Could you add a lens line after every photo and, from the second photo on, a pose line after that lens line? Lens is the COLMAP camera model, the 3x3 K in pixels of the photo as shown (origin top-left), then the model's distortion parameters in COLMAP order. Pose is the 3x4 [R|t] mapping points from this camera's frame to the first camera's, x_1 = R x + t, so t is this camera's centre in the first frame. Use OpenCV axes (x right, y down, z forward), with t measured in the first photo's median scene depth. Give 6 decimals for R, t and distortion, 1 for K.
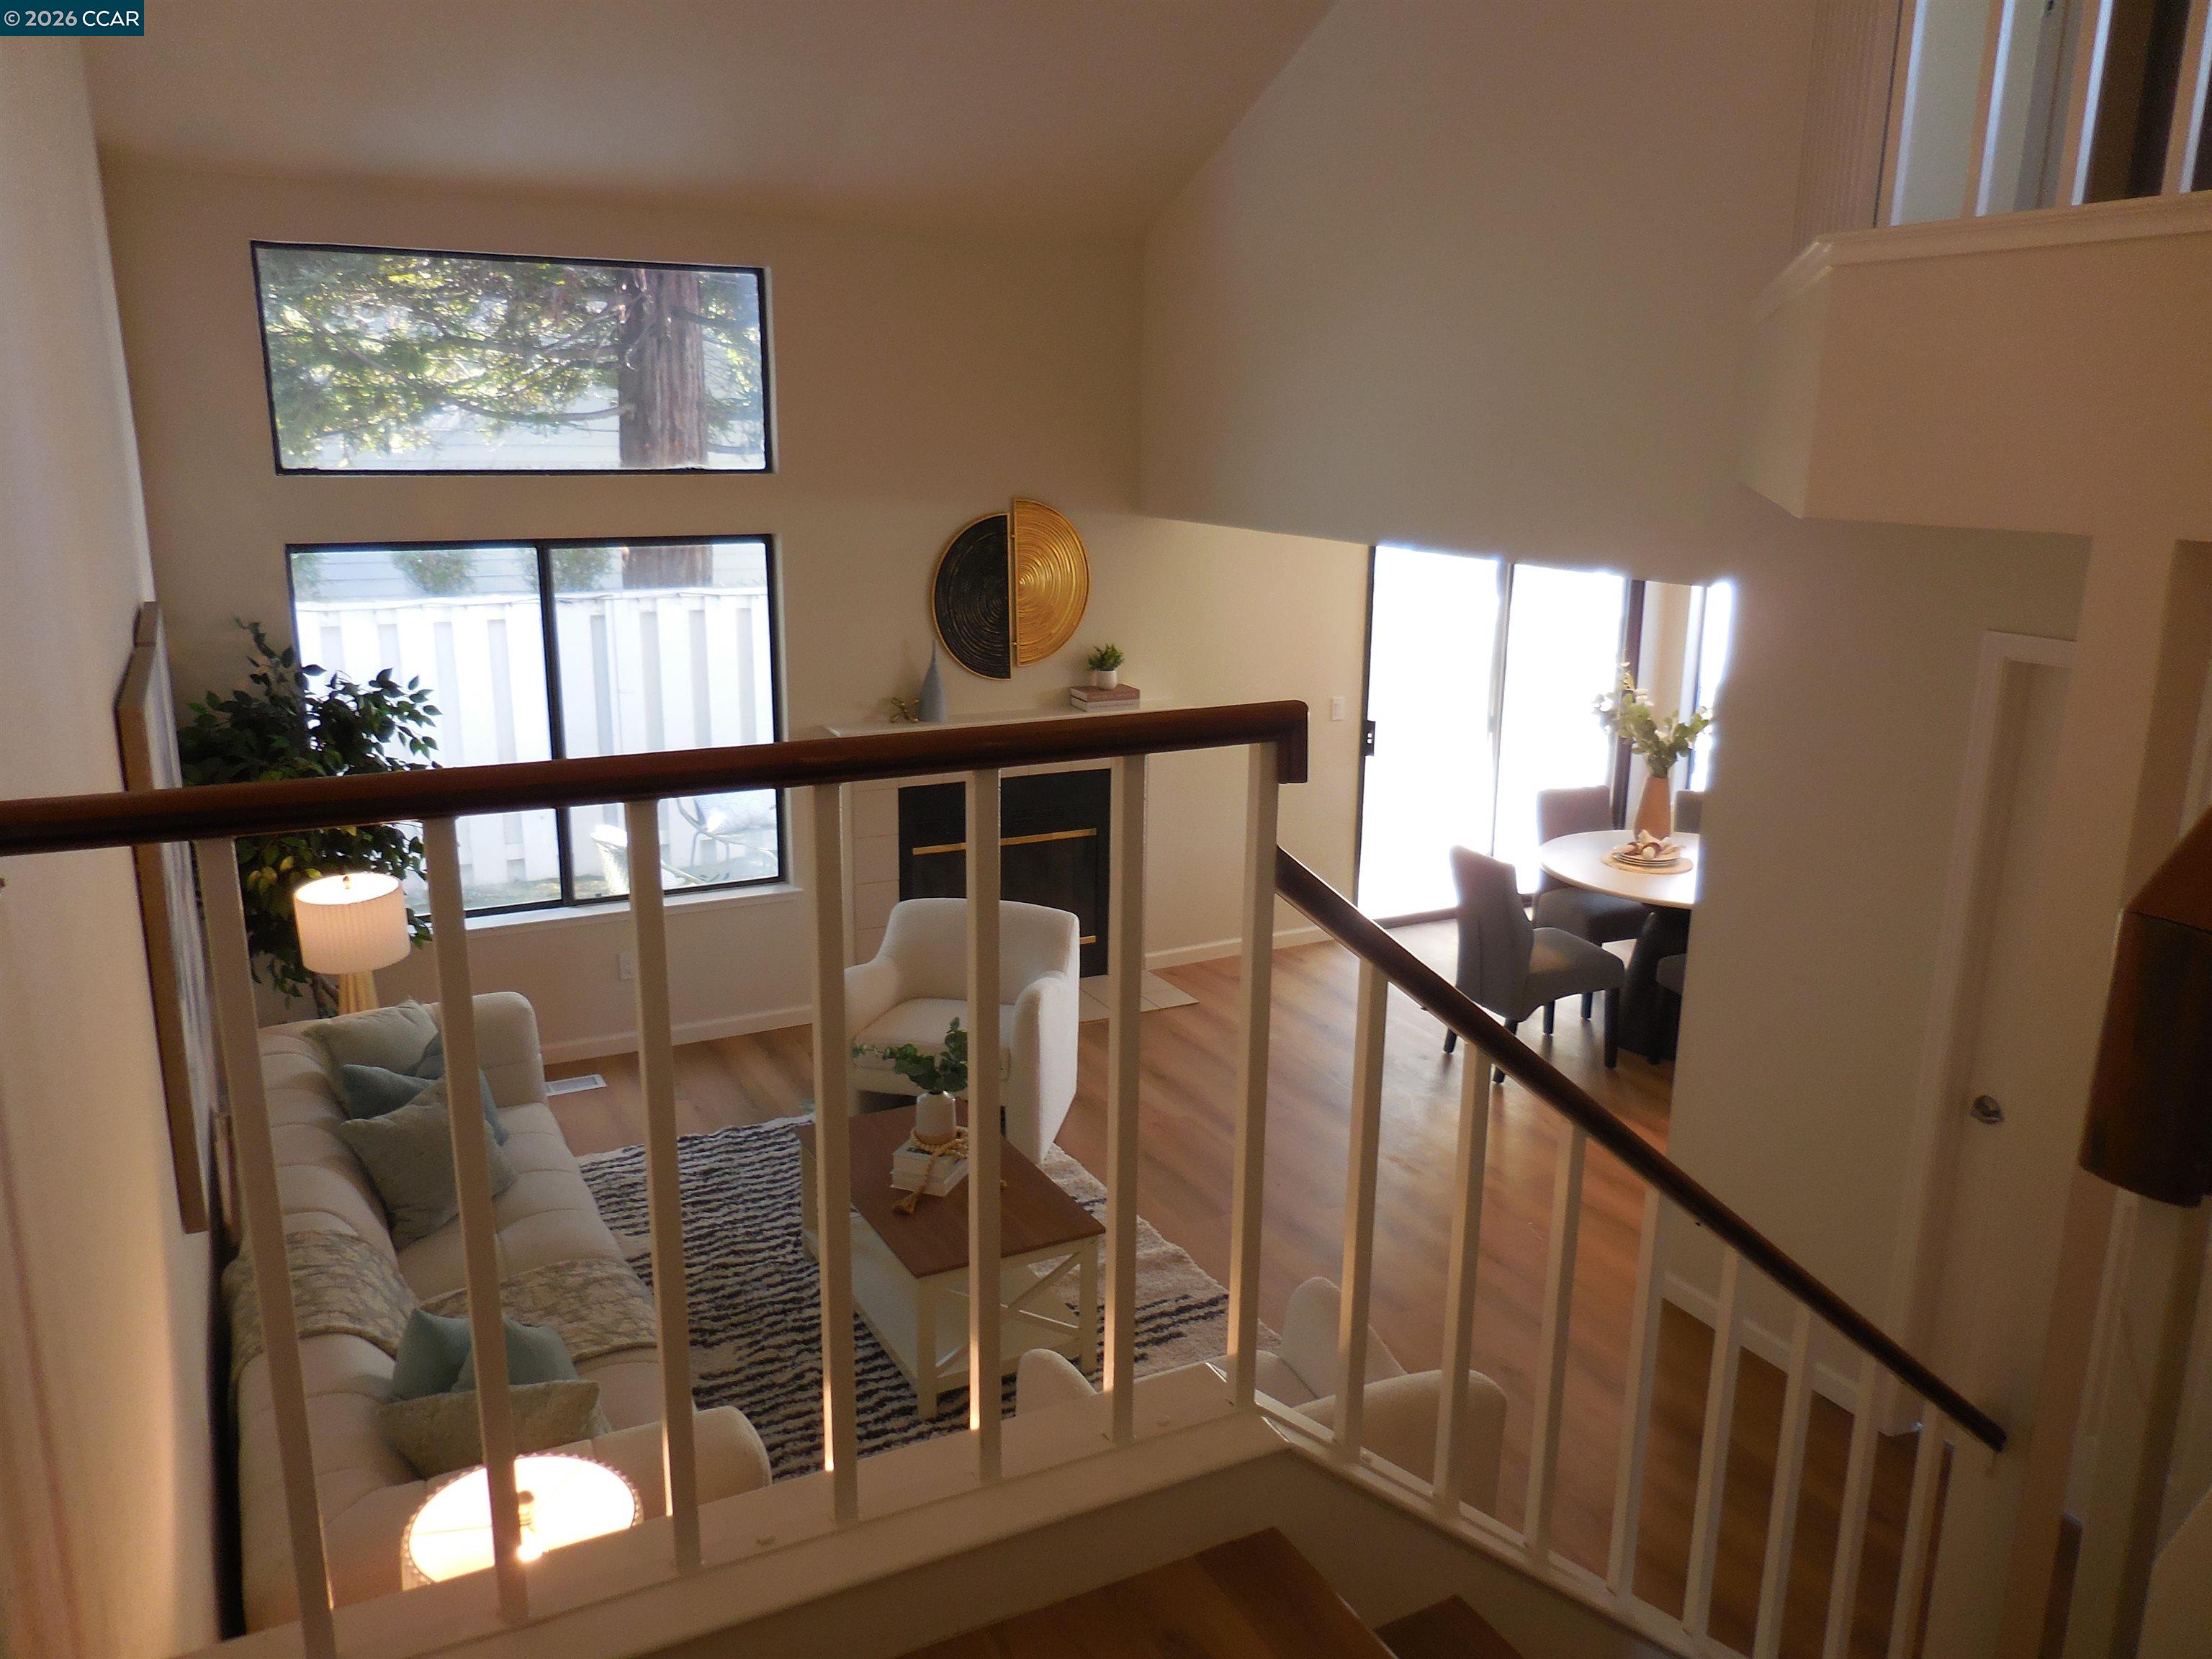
lens RADIAL K [[1682.4, 0, 1114.1], [0, 1682.4, 844.7], [0, 0, 1]] dist [0.001165, 0.004708]
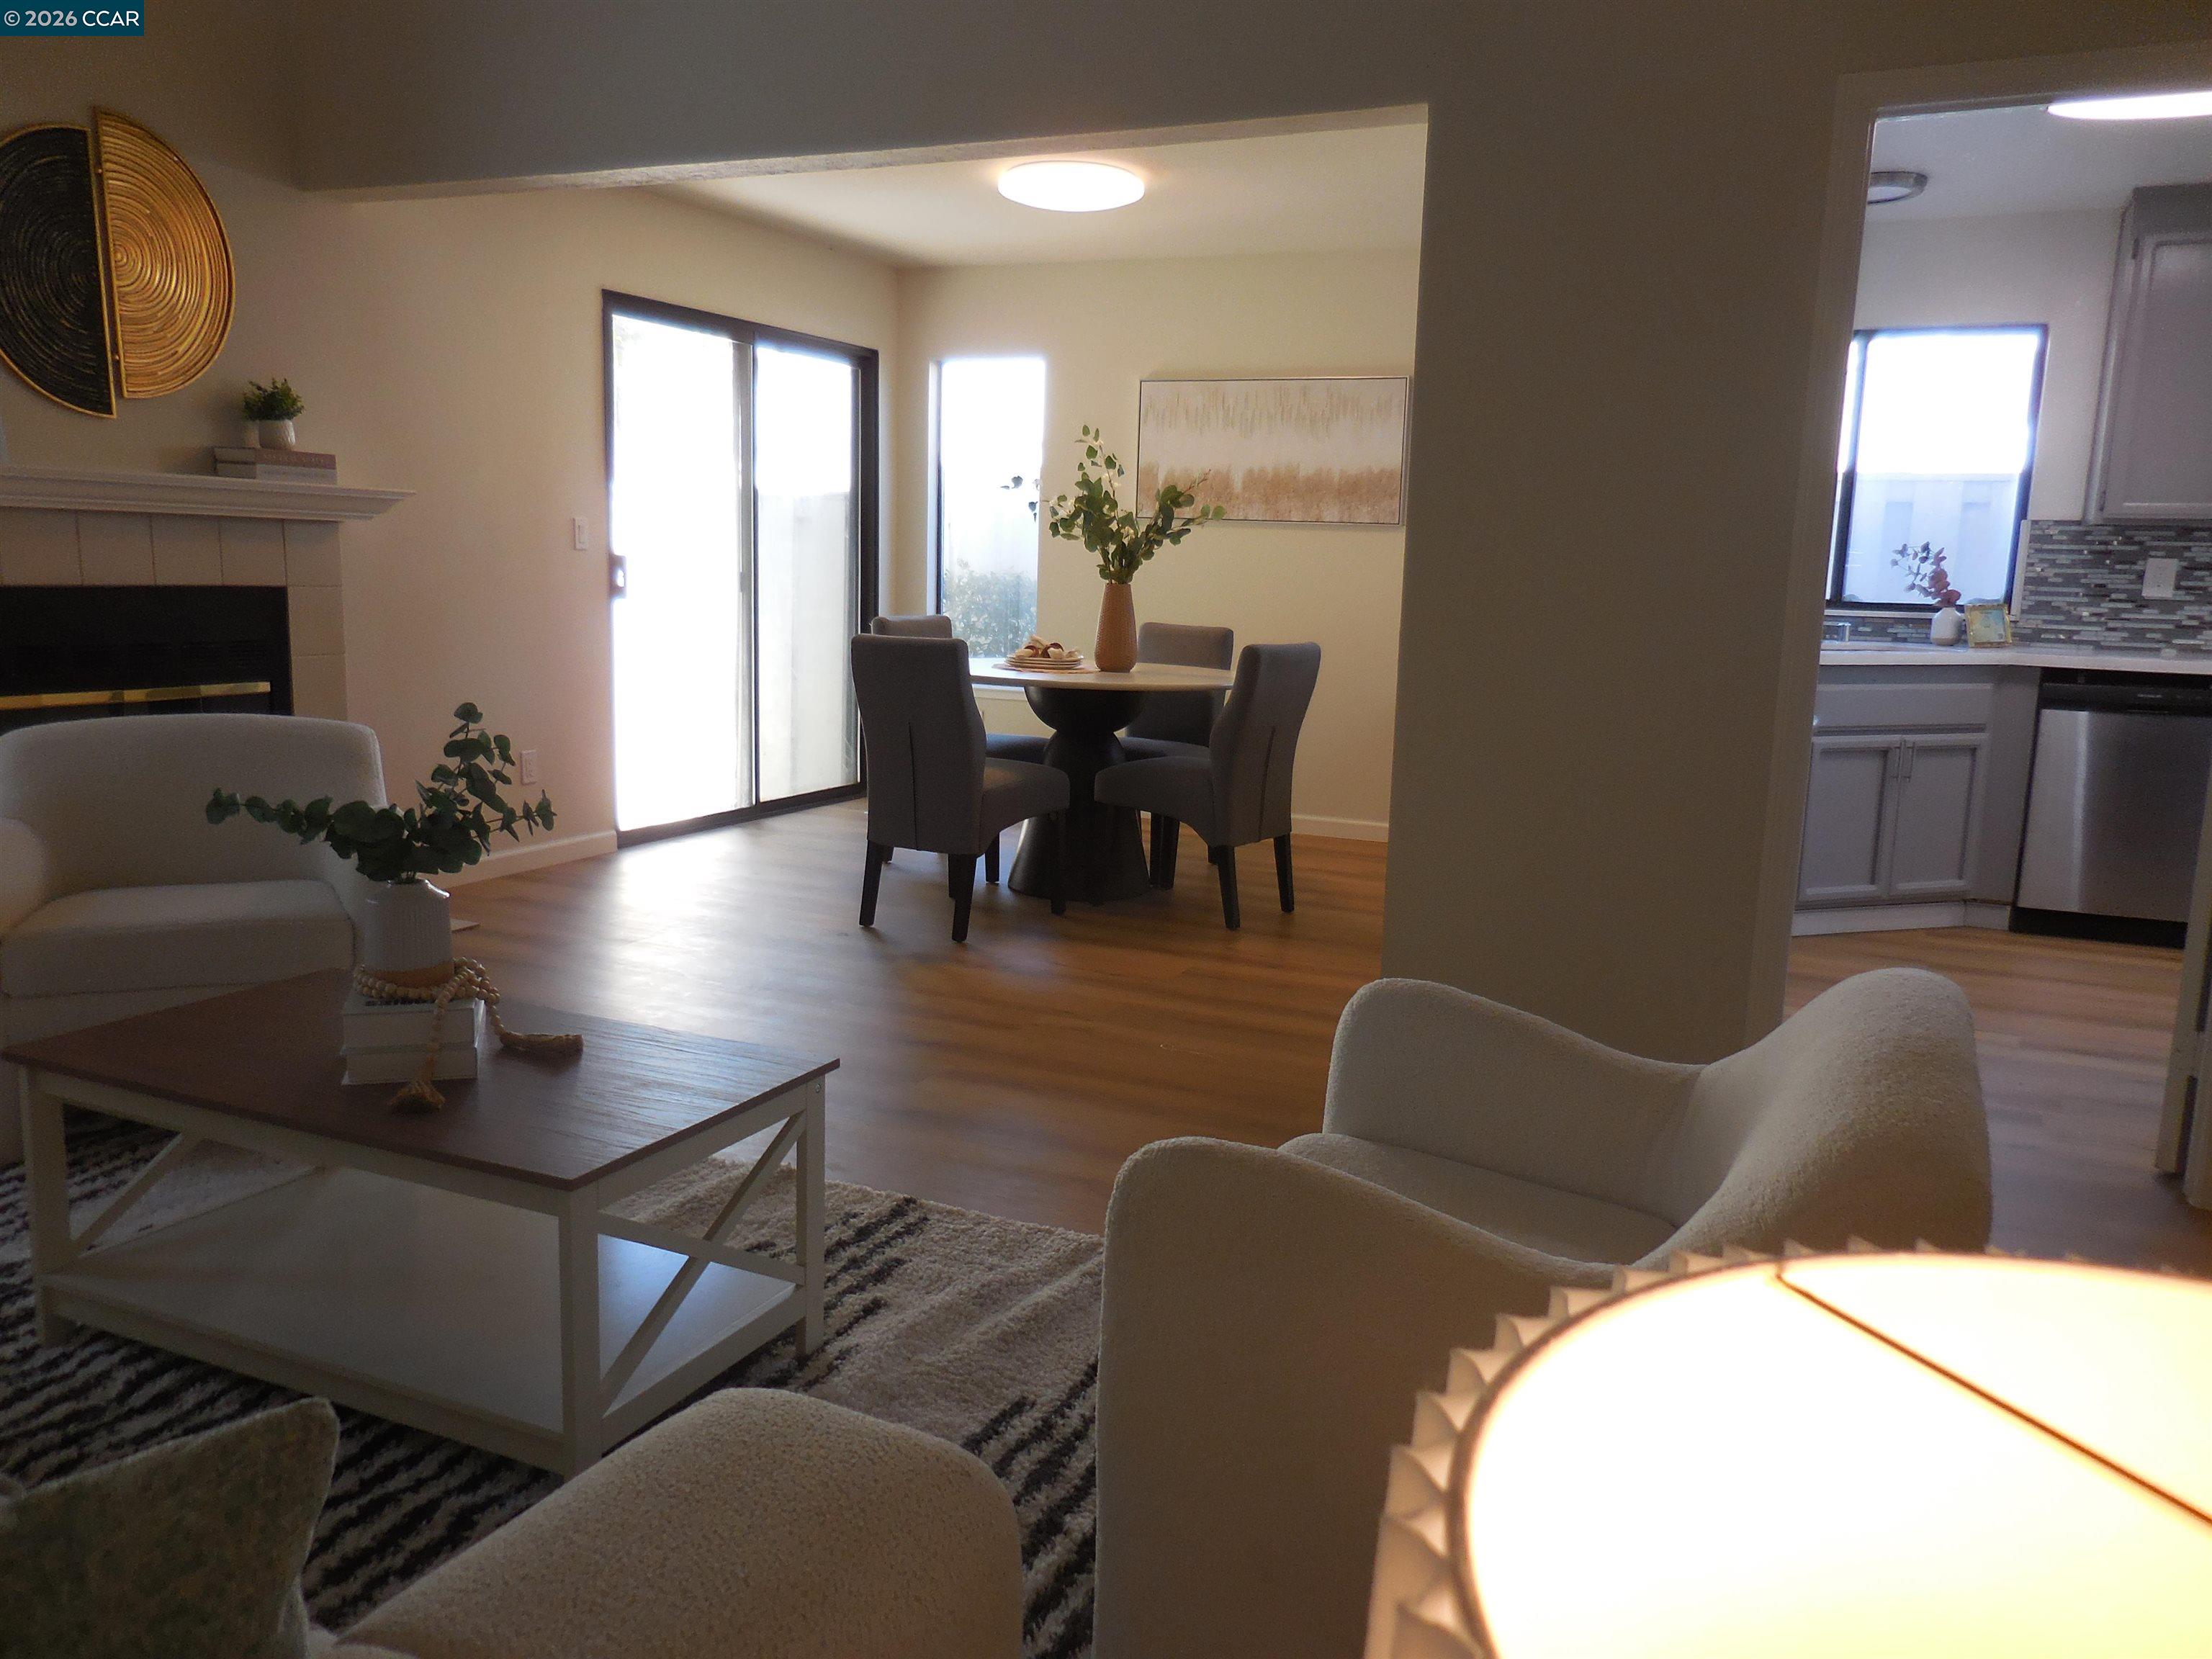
lens RADIAL K [[1682.1, 0, 1106.9], [0, 1682.1, 845.0], [0, 0, 1]] dist [0.008156, 0.007017]
pose [[0.796729, -0.092566, 0.597206, -0.205023], [0.131849, 0.991019, -0.022293, 0.152057], [-0.589779, 0.096502, 0.801778, 0.427122]]
